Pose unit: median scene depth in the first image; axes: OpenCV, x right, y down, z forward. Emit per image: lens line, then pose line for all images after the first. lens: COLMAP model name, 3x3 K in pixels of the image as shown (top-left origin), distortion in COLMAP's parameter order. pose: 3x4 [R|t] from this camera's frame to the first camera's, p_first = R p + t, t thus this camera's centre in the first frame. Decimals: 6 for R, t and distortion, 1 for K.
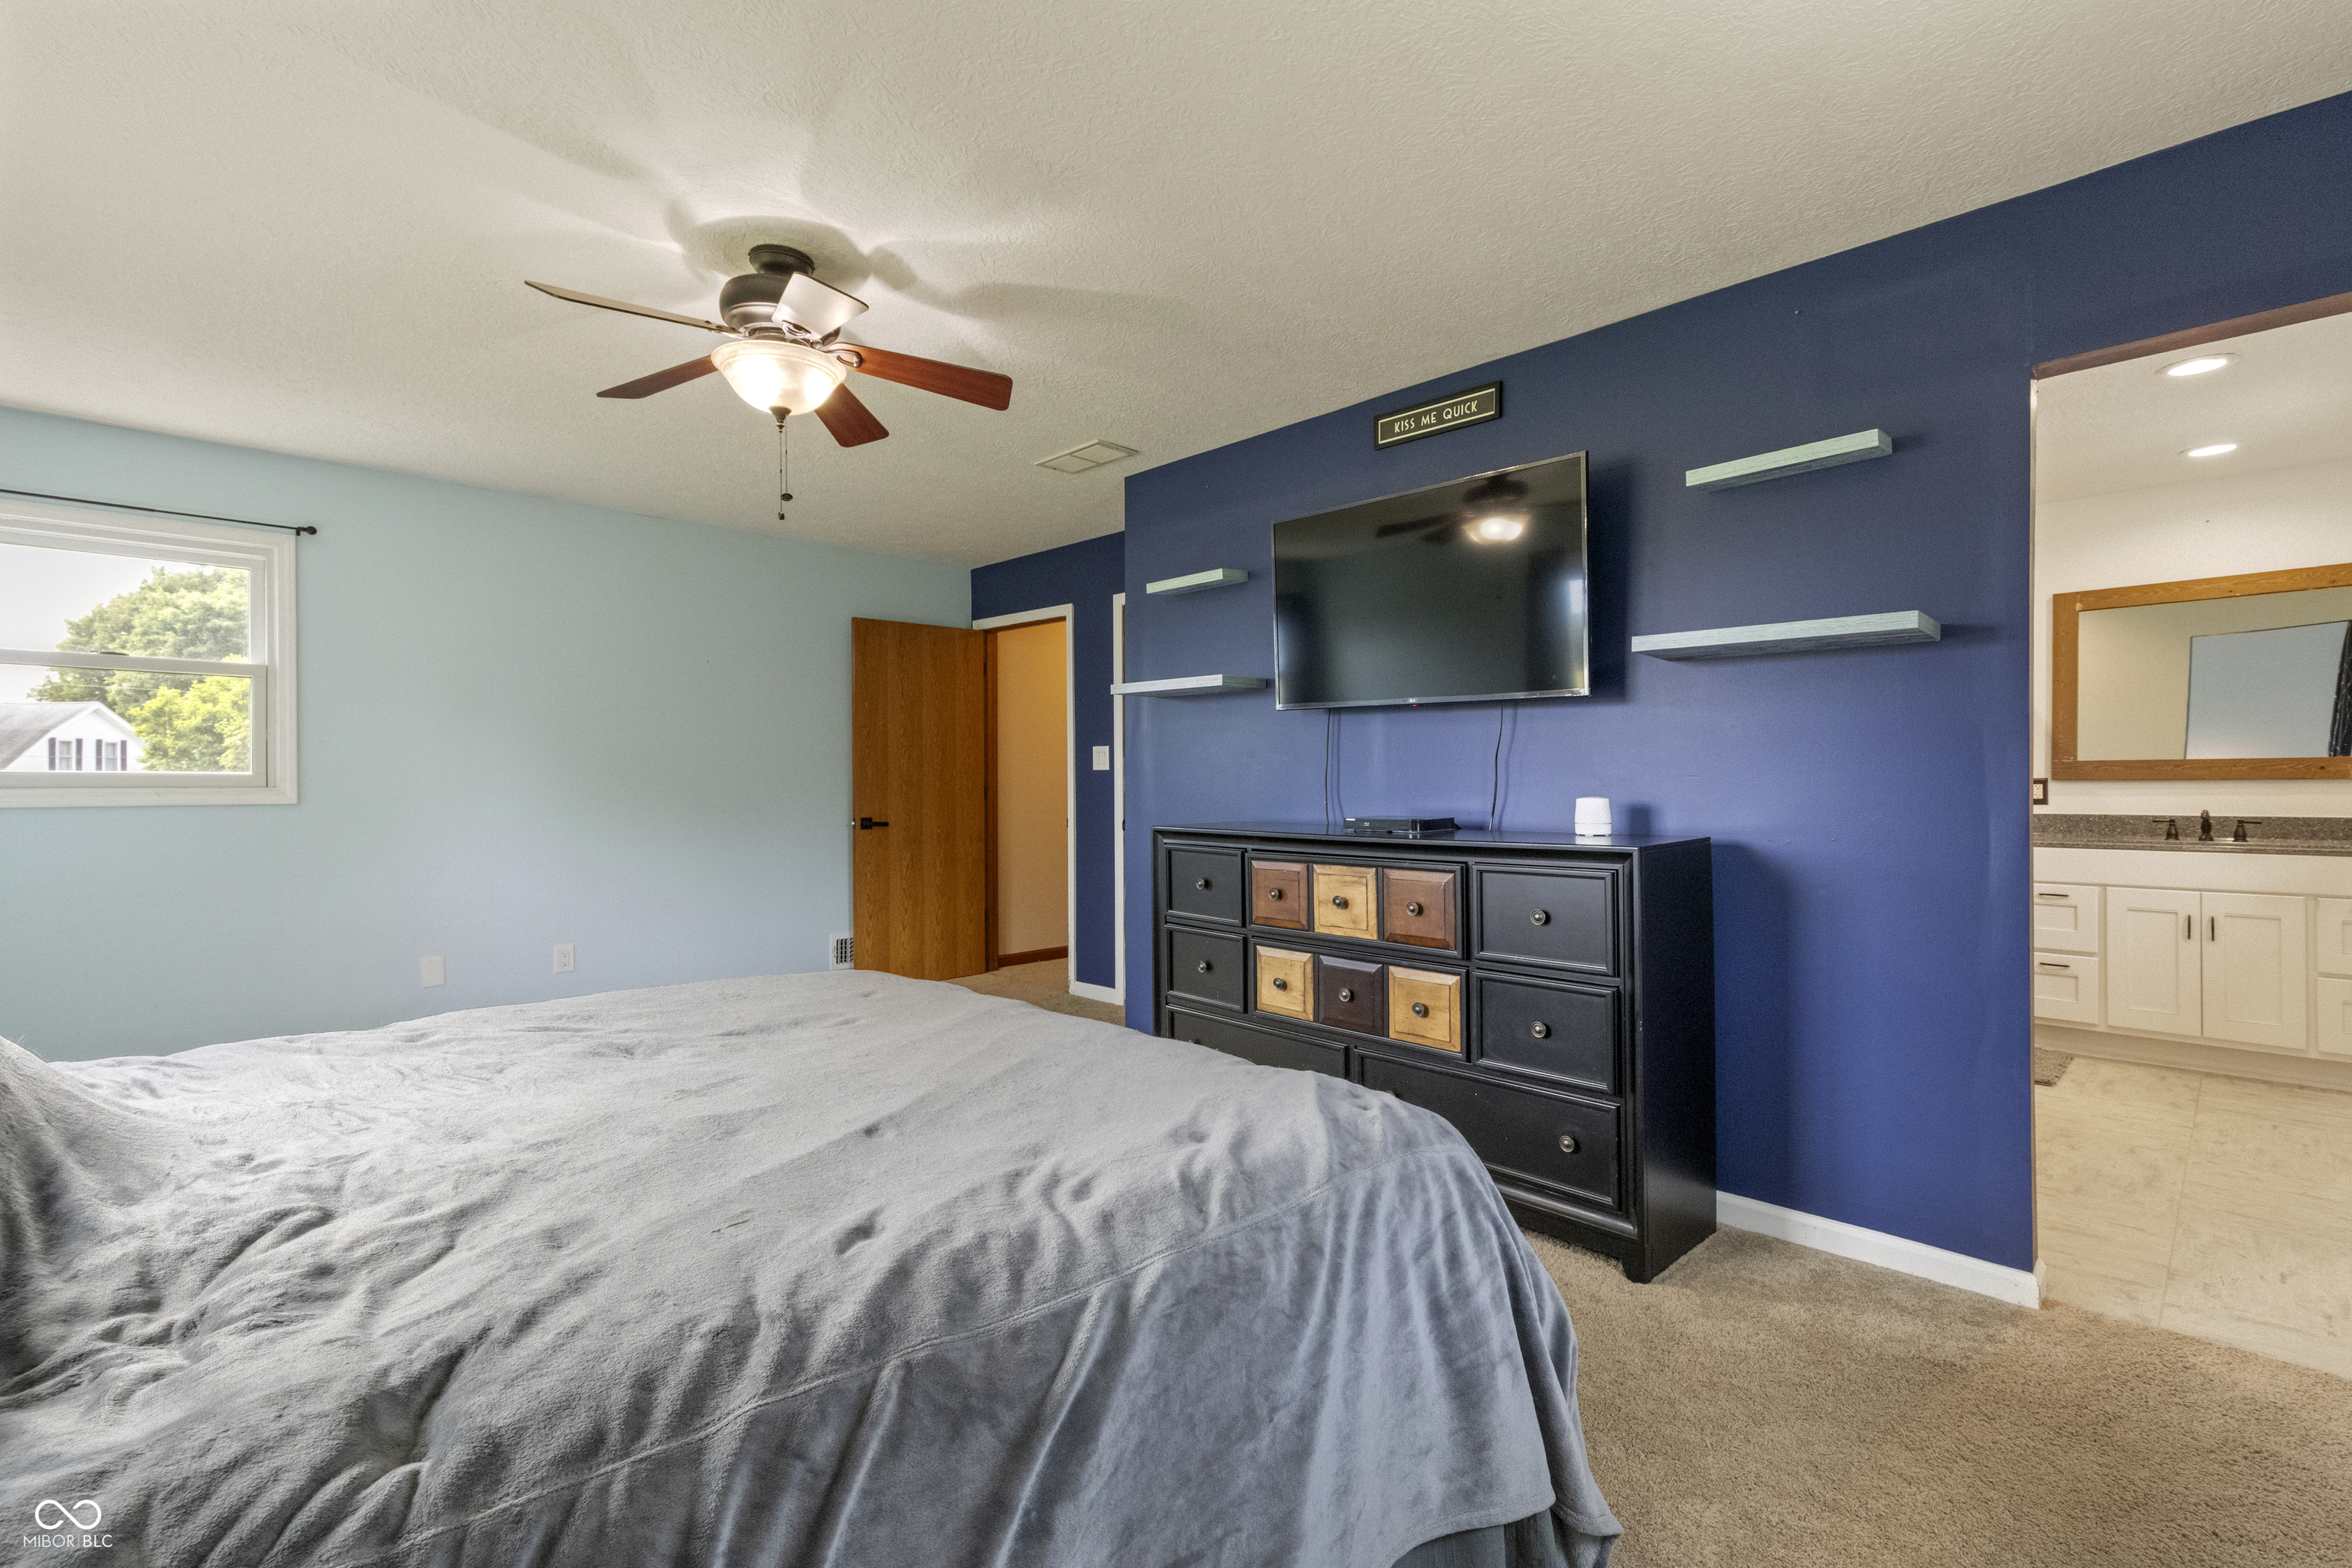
lens RADIAL K [[1053.7, 0, 1177.9], [0, 1053.7, 797.7], [0, 0, 1]] dist [0.003840, 0.001247]
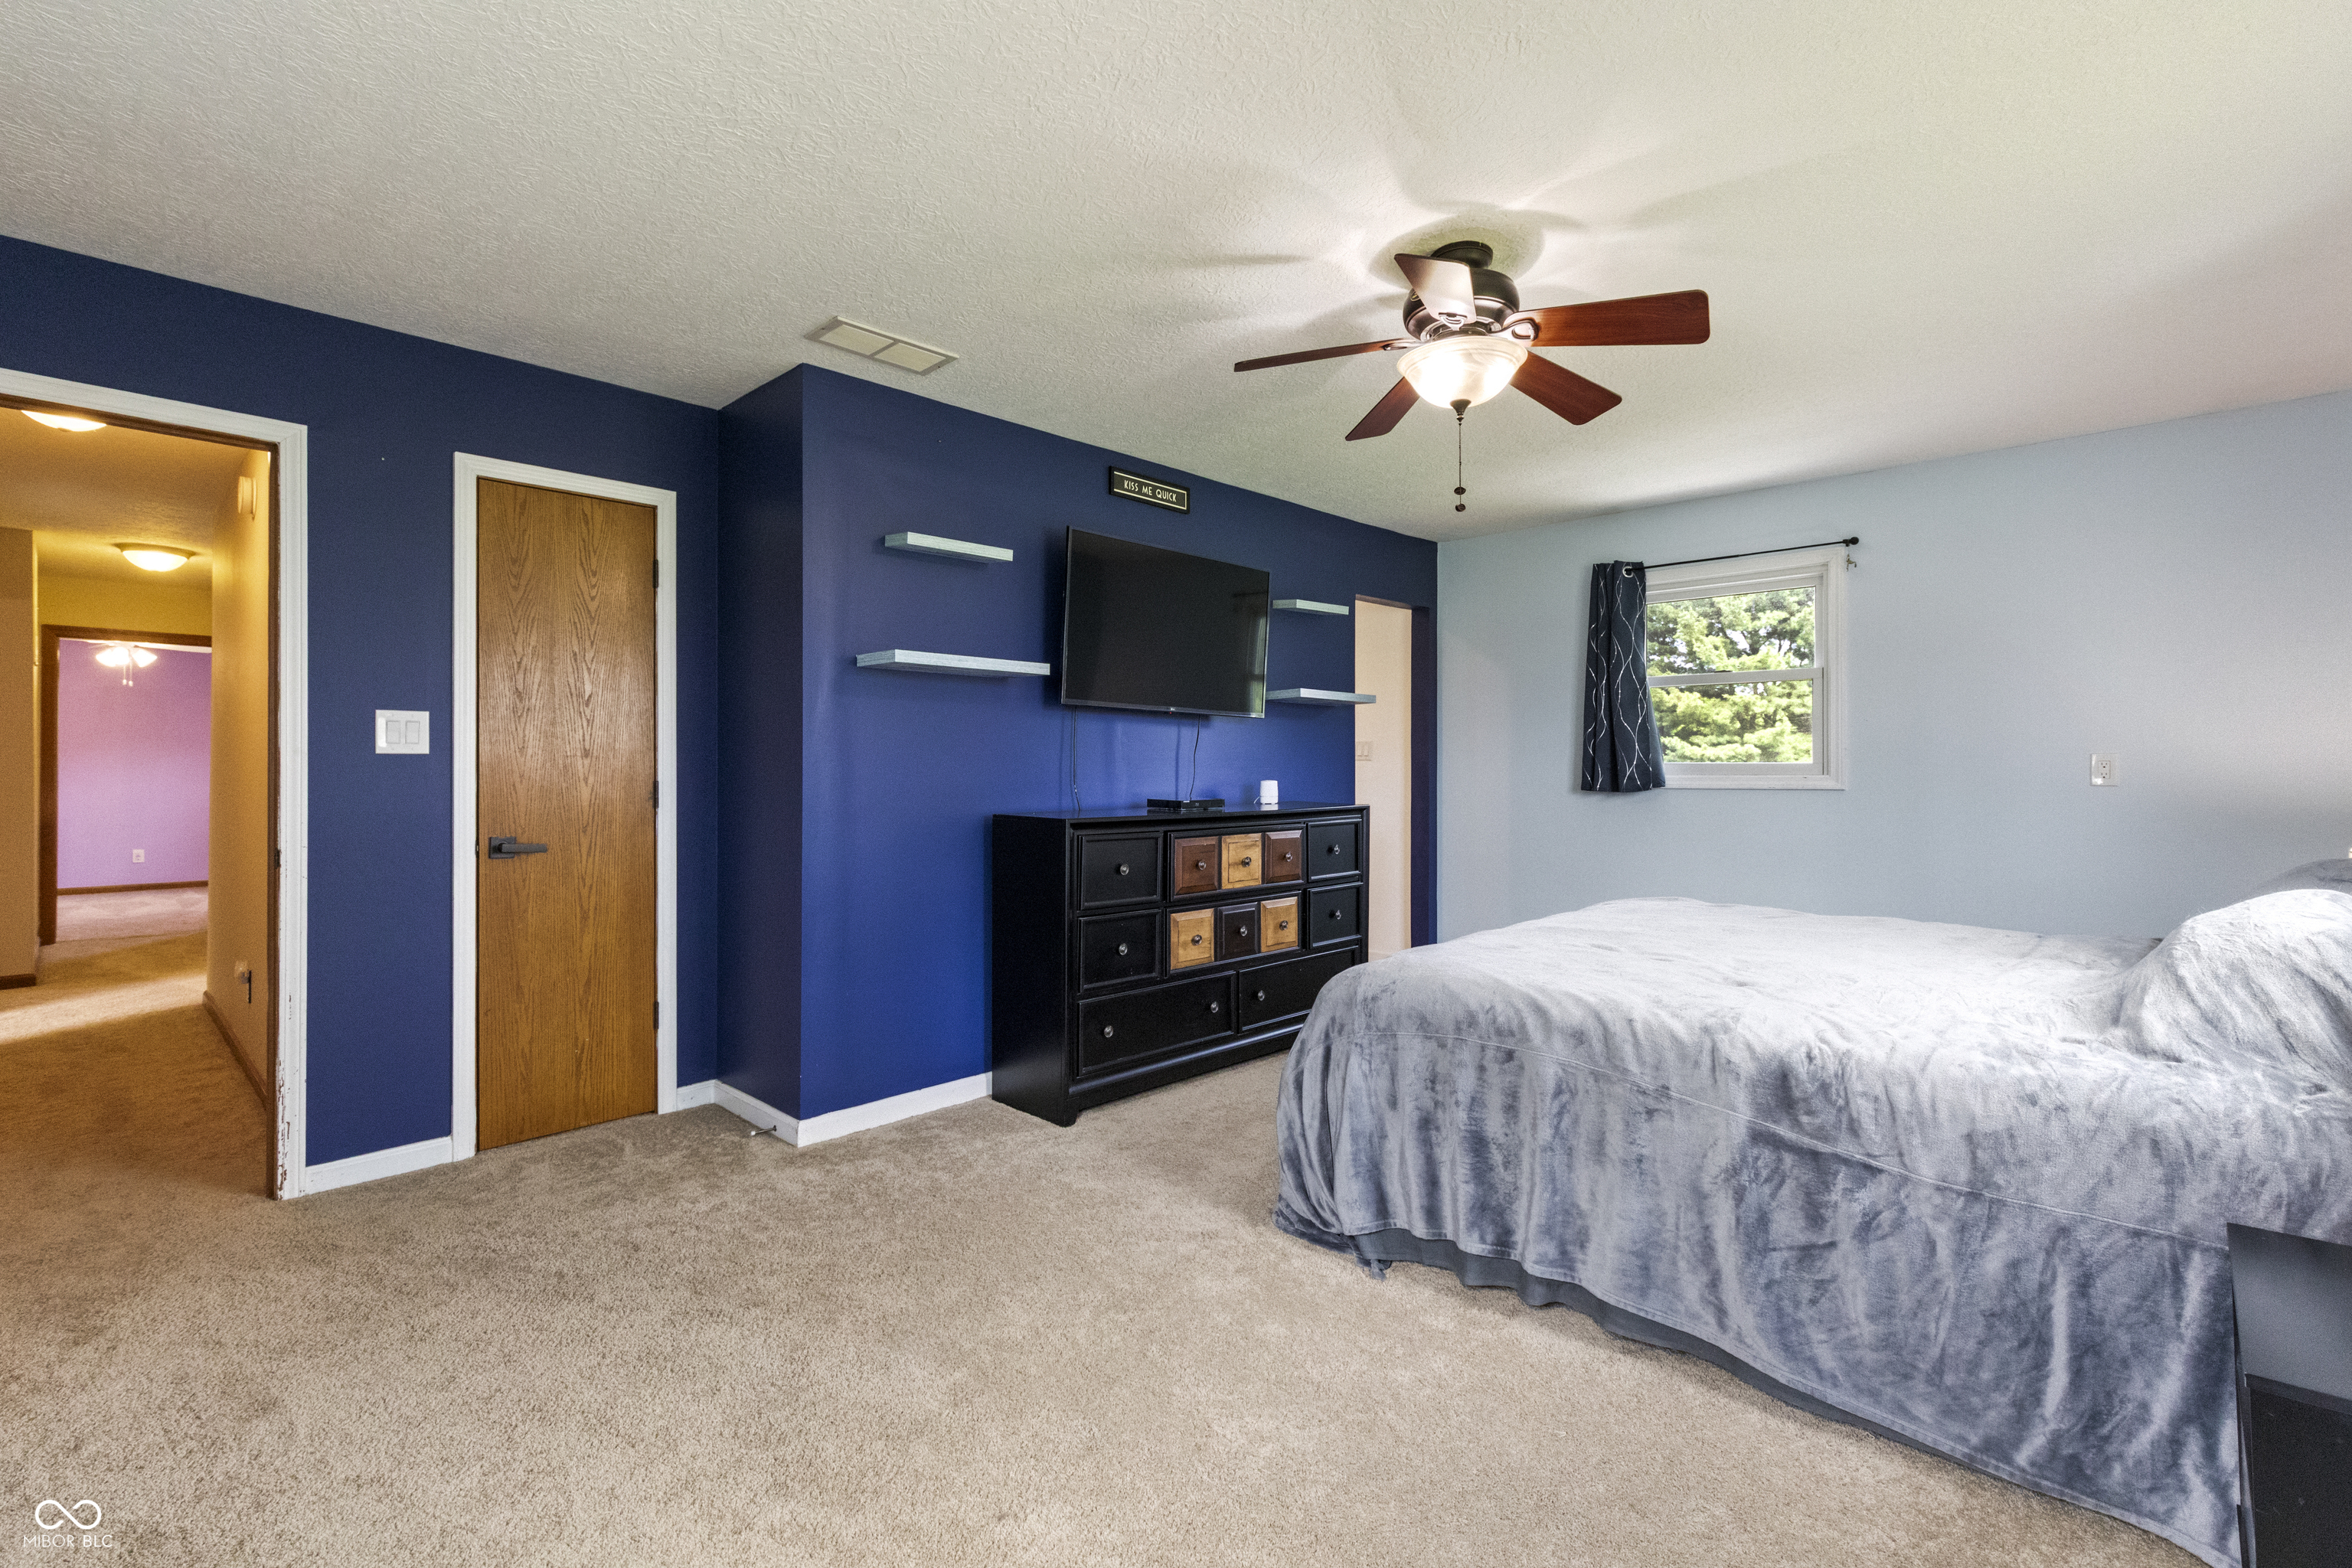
lens RADIAL K [[1073.9, 0, 1179.9], [0, 1073.9, 772.5], [0, 0, 1]] dist [-0.015742, -0.000028]
pose [[-0.038641, 0.001059, 0.999253, -1.167439], [0.021285, 0.999773, -0.000237, -0.013939], [-0.999026, 0.021260, -0.038655, 1.106612]]
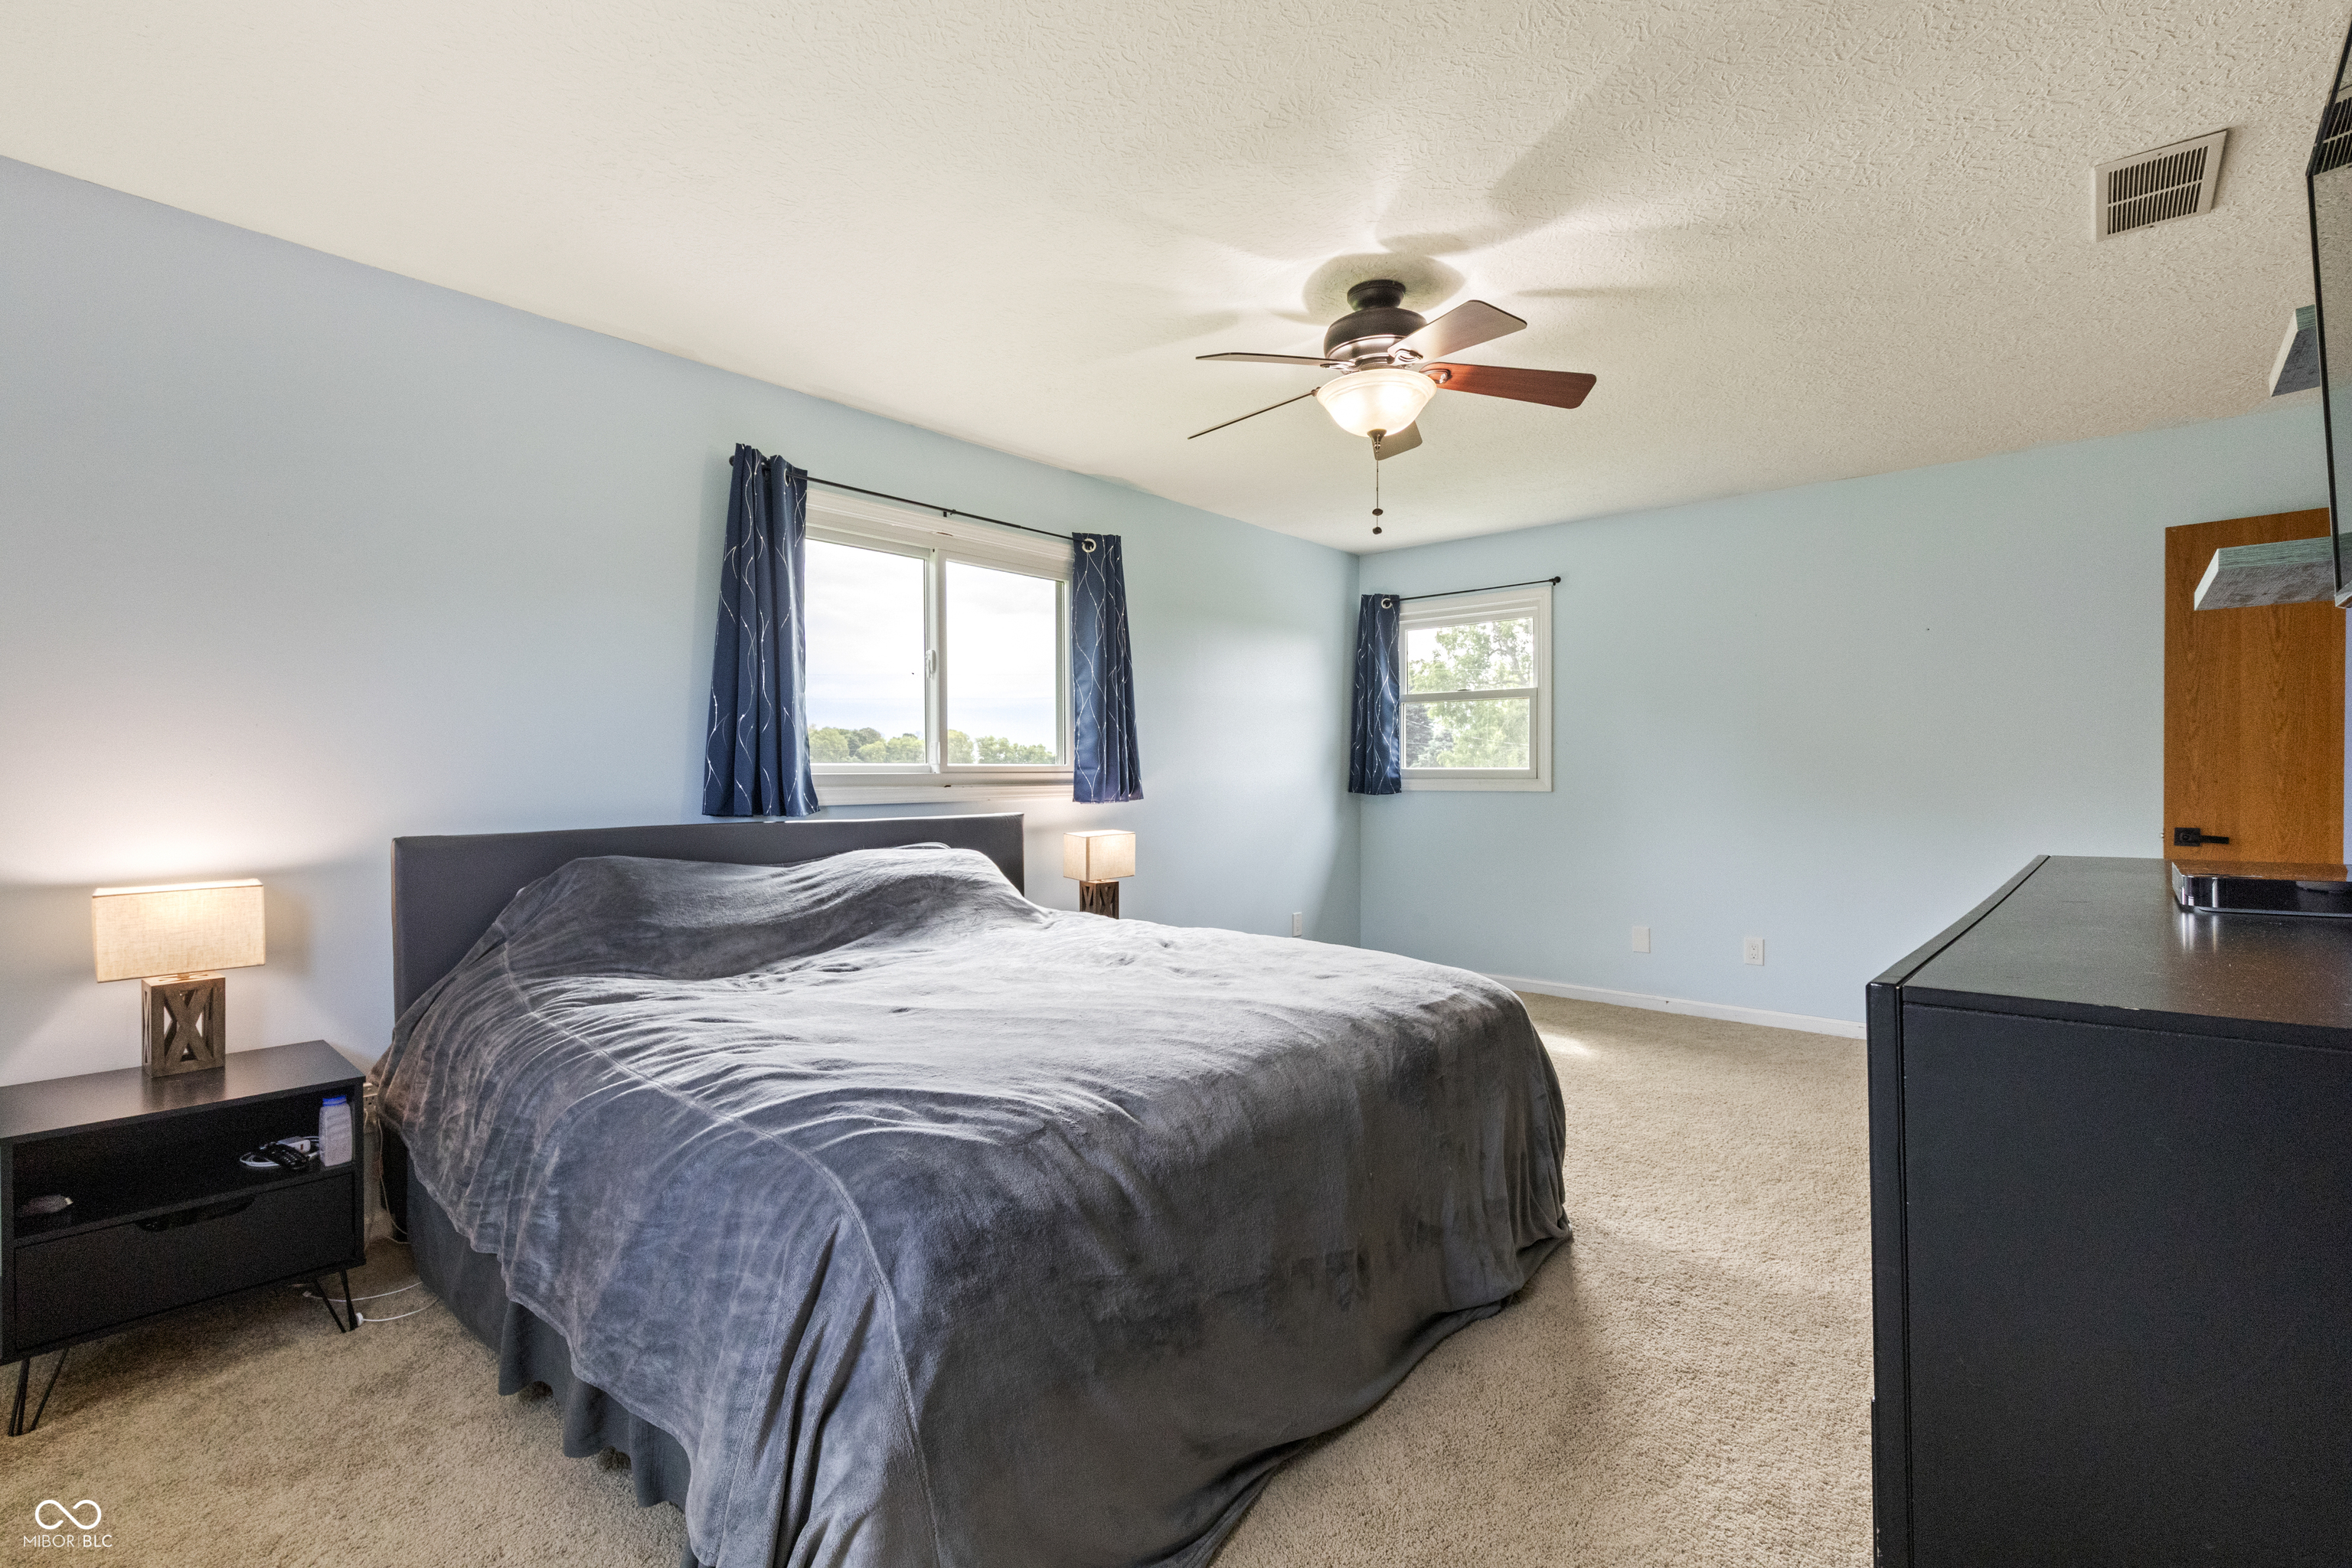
lens RADIAL K [[1049.6, 0, 1179.2], [0, 1049.6, 790.6], [0, 0, 1]] dist [0.000404, 0.000400]
pose [[0.074208, 0.014714, -0.997134, 0.575071], [-0.011904, 0.999833, 0.013868, -0.010816], [0.997172, 0.010841, 0.074371, 0.605682]]
